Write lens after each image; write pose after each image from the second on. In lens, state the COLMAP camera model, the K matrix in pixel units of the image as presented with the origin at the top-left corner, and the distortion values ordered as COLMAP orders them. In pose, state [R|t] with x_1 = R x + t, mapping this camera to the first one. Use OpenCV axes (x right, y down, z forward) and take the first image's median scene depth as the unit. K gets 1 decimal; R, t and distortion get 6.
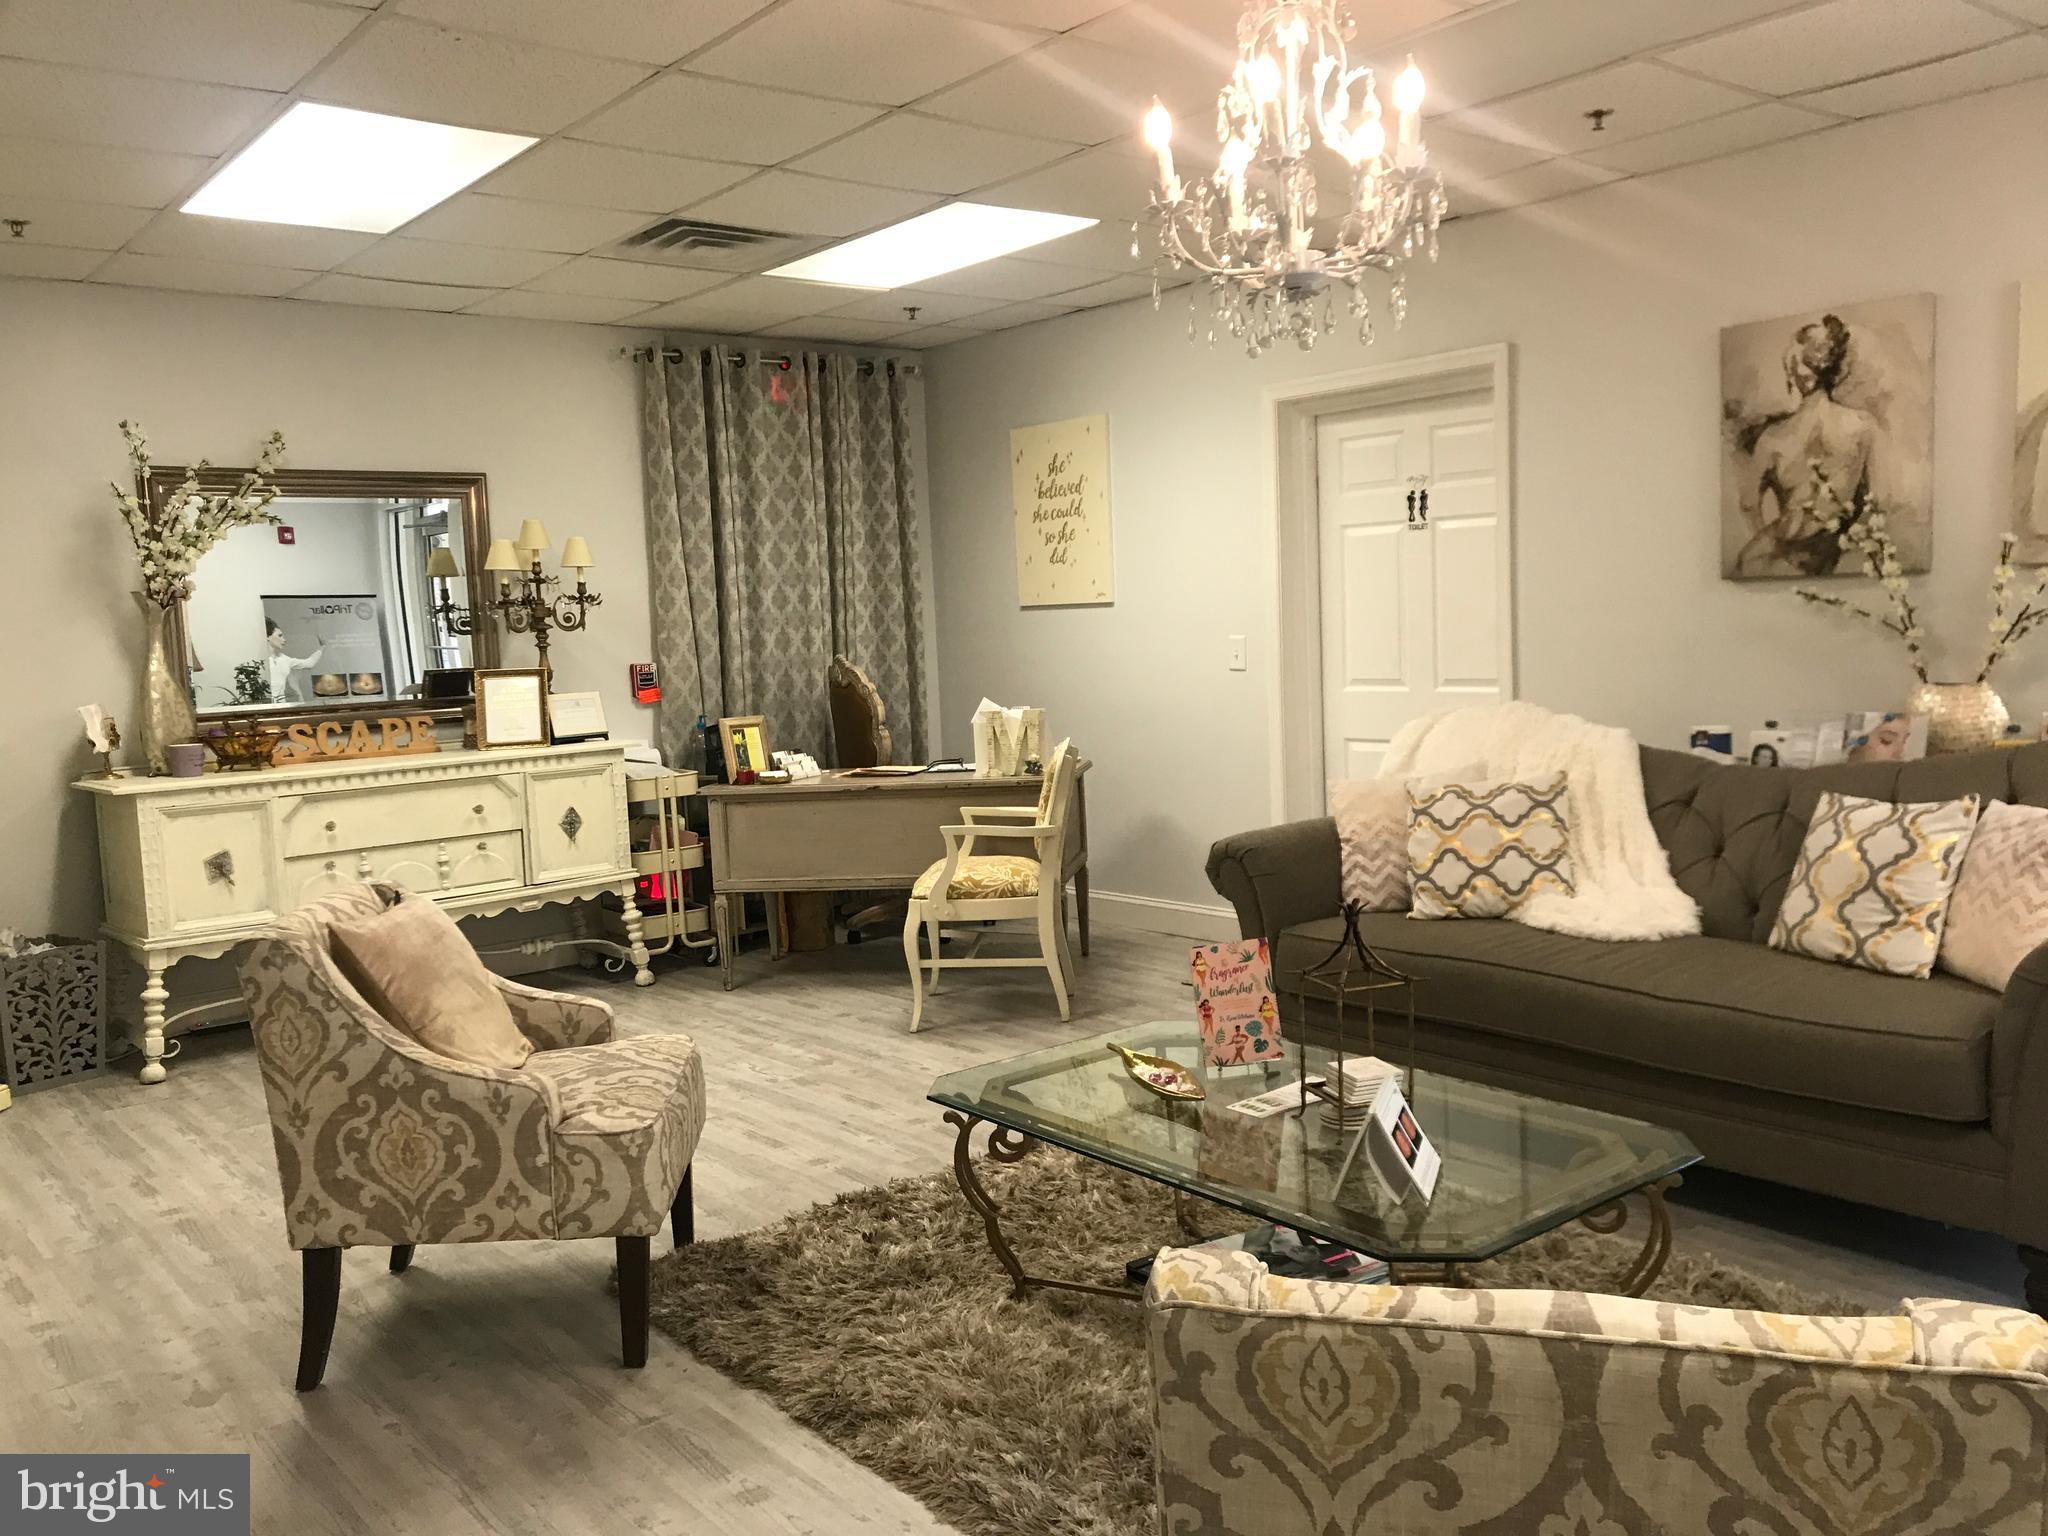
lens RADIAL K [[1676.3, 0, 1036.0], [0, 1676.3, 779.5], [0, 0, 1]] dist [0.090019, -0.128627]
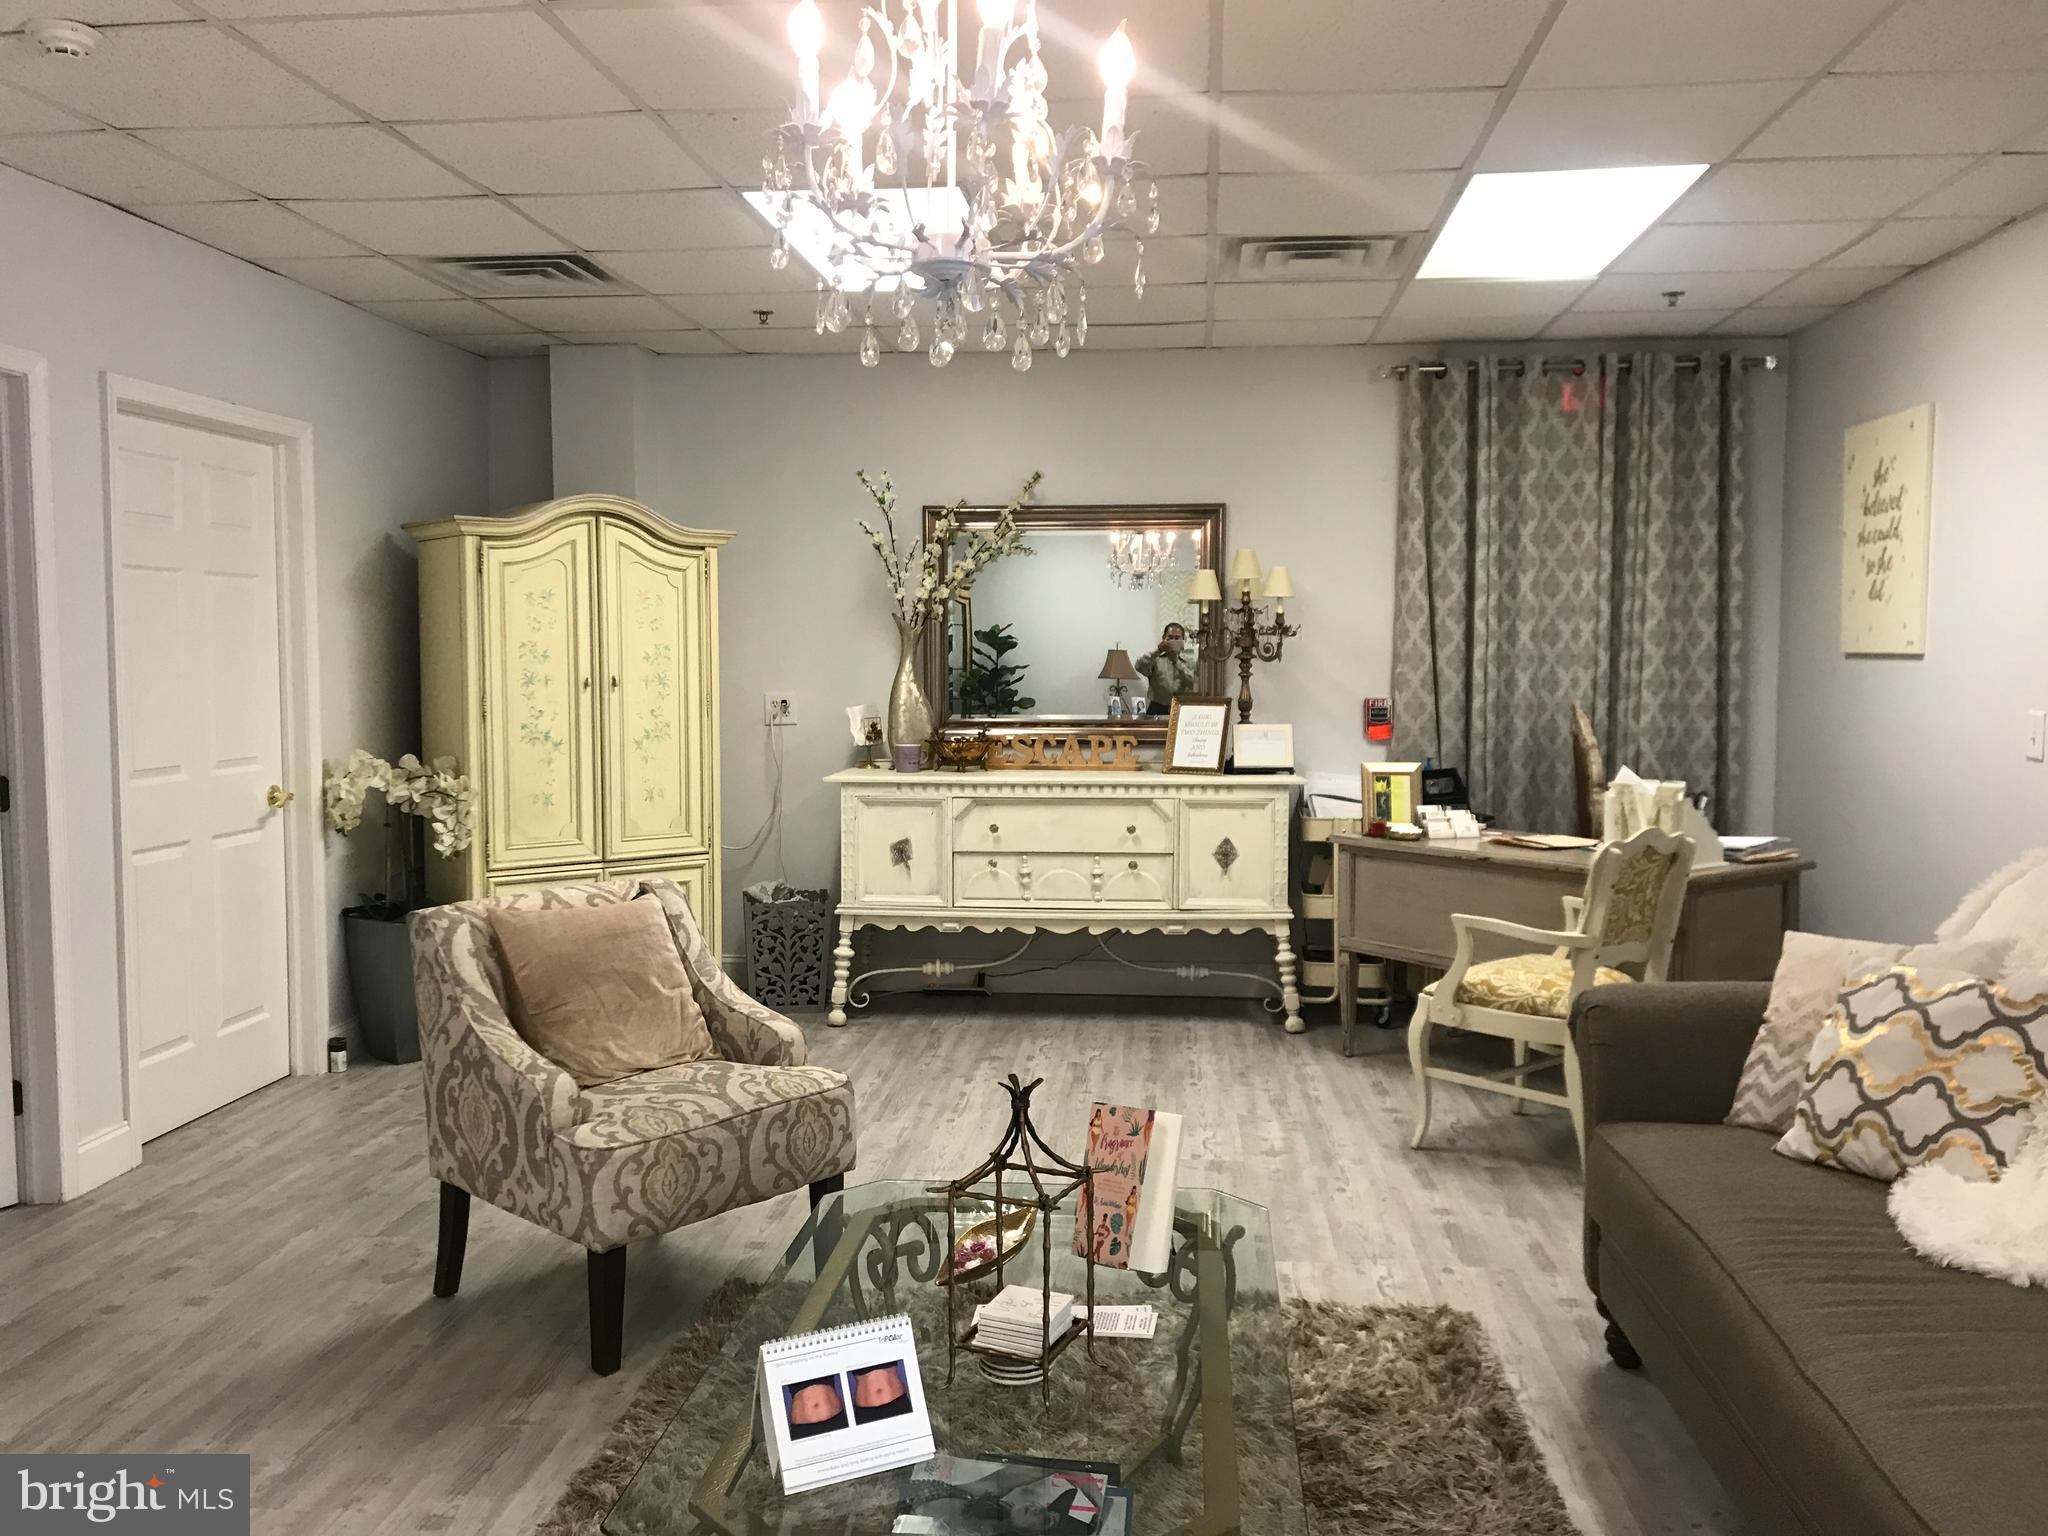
lens RADIAL K [[1676.3, 0, 1036.6], [0, 1676.3, 767.6], [0, 0, 1]] dist [0.090019, -0.128627]
pose [[0.714872, 0.092120, -0.693161, 0.339617], [-0.100984, 0.994493, 0.028019, -0.043185], [0.691925, 0.049968, 0.720238, 0.216874]]
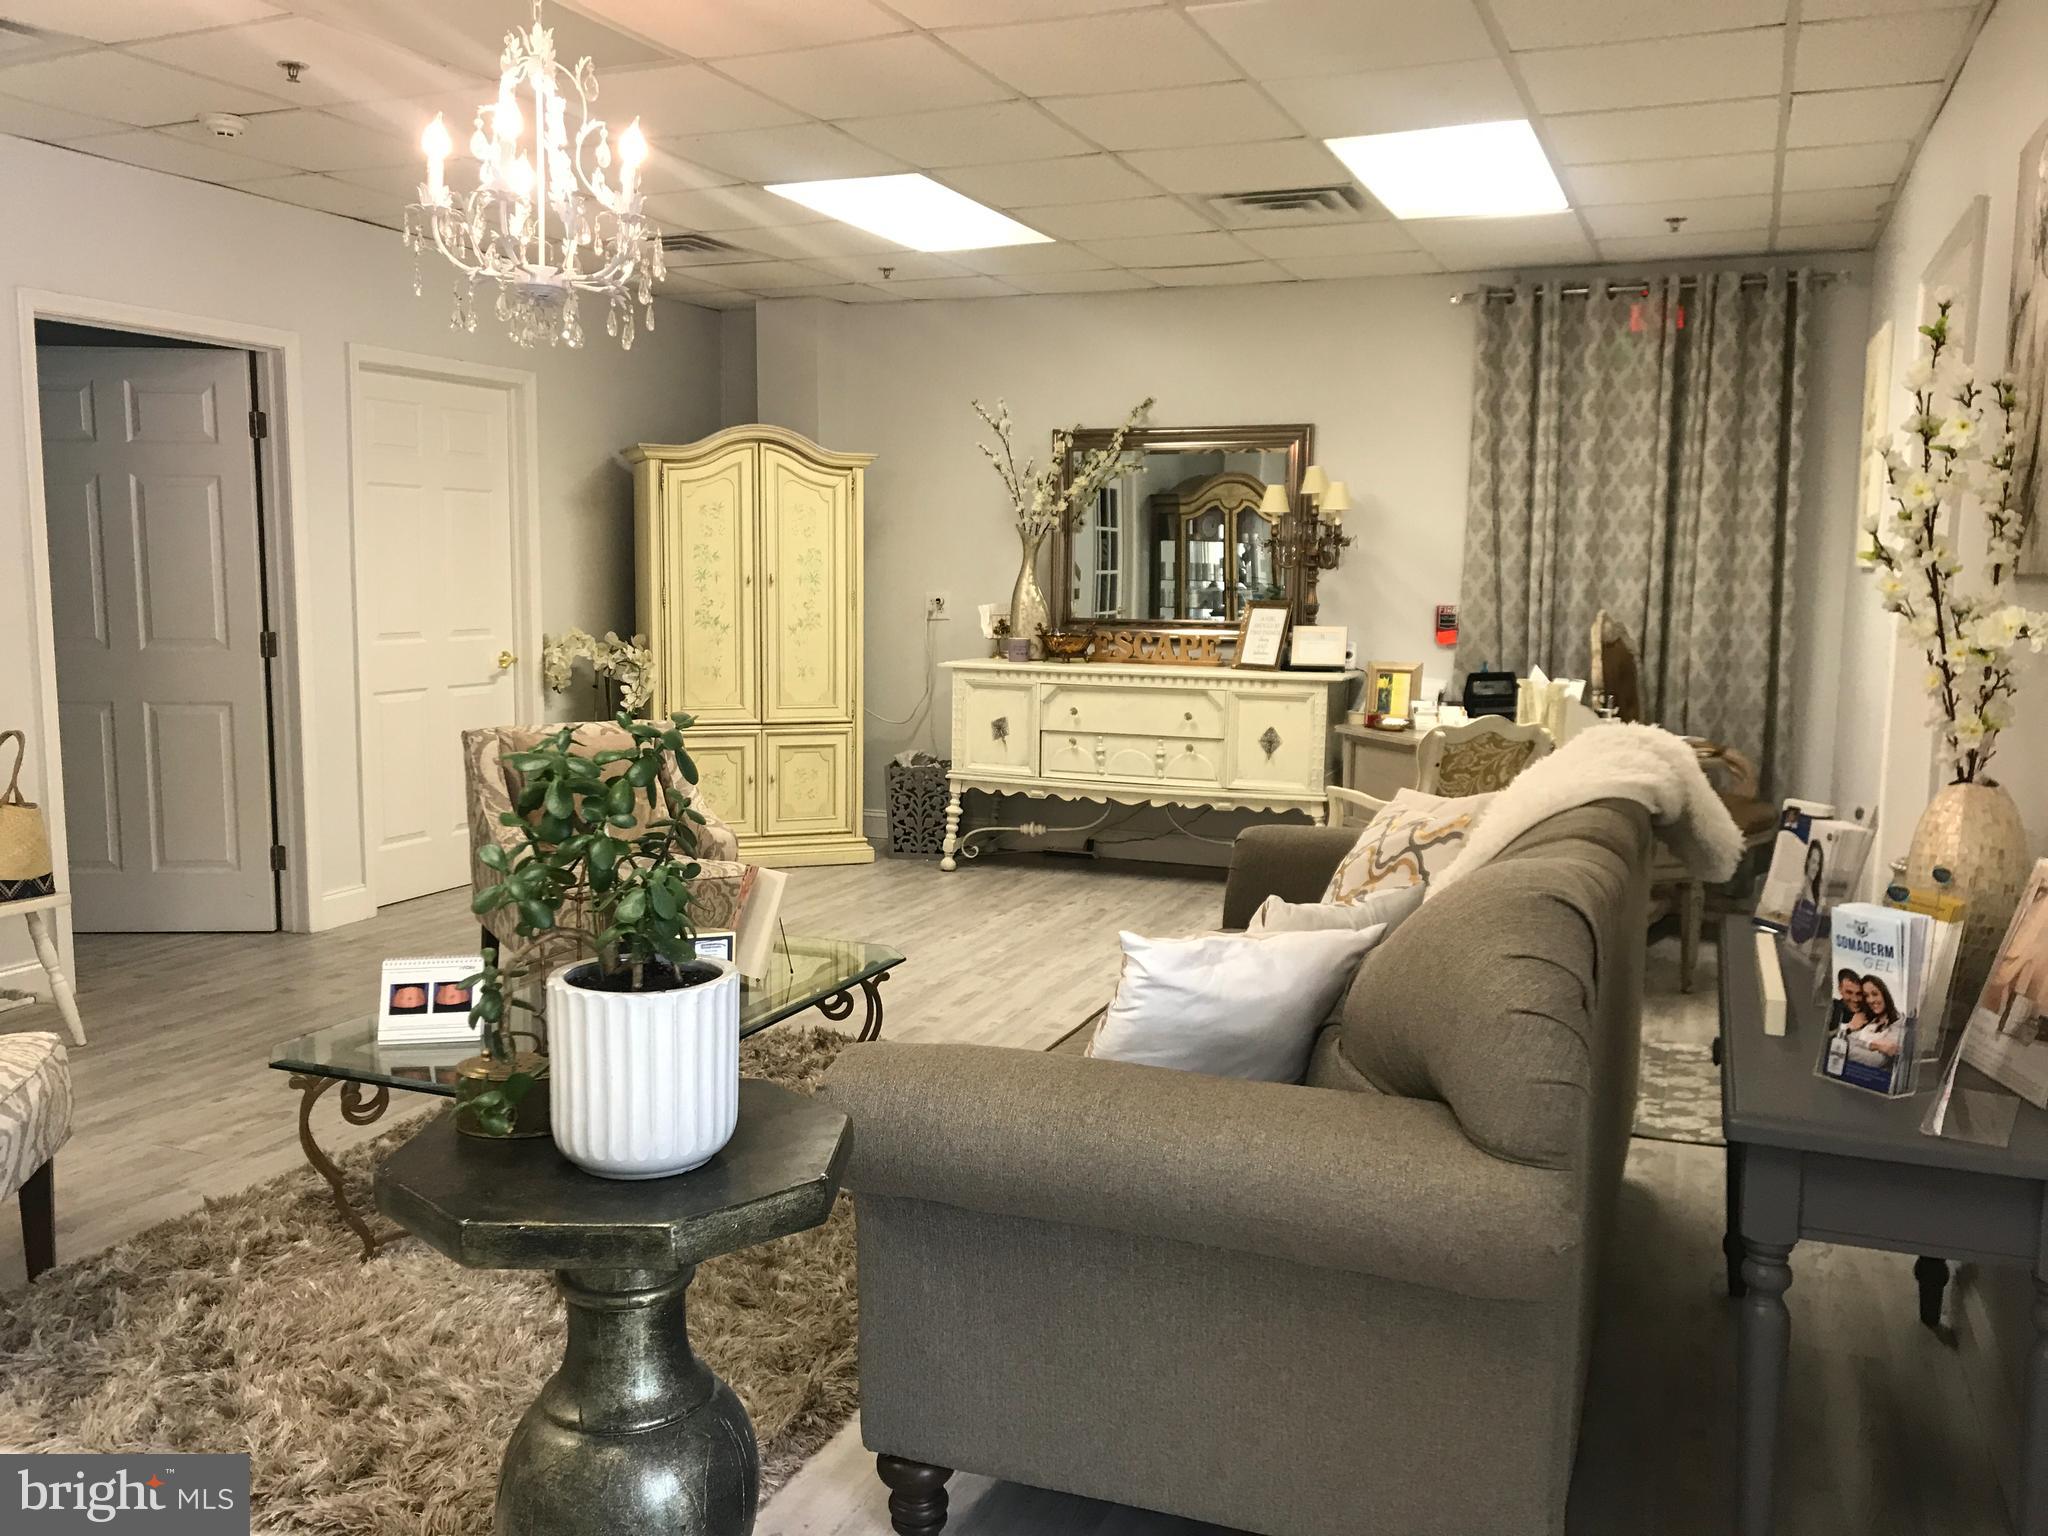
lens RADIAL K [[1676.3, 0, 1030.8], [0, 1676.3, 769.5], [0, 0, 1]] dist [0.090019, -0.128627]
pose [[0.475601, 0.156520, -0.865624, 0.640916], [-0.121960, 0.986272, 0.111327, -0.062964], [0.871166, 0.052624, 0.488161, 0.333688]]
